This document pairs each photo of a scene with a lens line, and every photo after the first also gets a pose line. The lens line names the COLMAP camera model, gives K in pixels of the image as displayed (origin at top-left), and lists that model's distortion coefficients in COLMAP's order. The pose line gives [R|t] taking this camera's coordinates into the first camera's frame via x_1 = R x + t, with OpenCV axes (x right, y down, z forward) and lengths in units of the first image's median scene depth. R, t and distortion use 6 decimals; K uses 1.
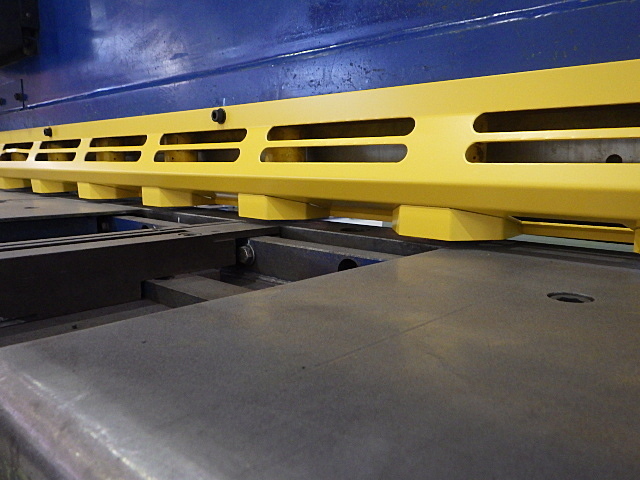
lens RADIAL K [[527.6, 0, 319.8], [0, 527.6, 241.6], [0, 0, 1]] dist [-0.016802, 0.018080]
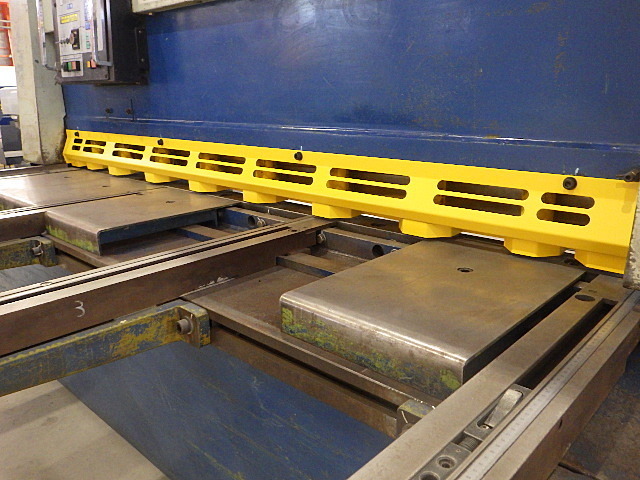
lens RADIAL K [[527.6, 0, 320.6], [0, 527.6, 239.1], [0, 0, 1]] dist [-0.016802, 0.018080]
pose [[0.999887, -0.015019, 0.000524, -0.135267], [0.014851, 0.992857, 0.118383, -0.188965], [-0.002299, -0.118362, 0.992968, -0.828139]]
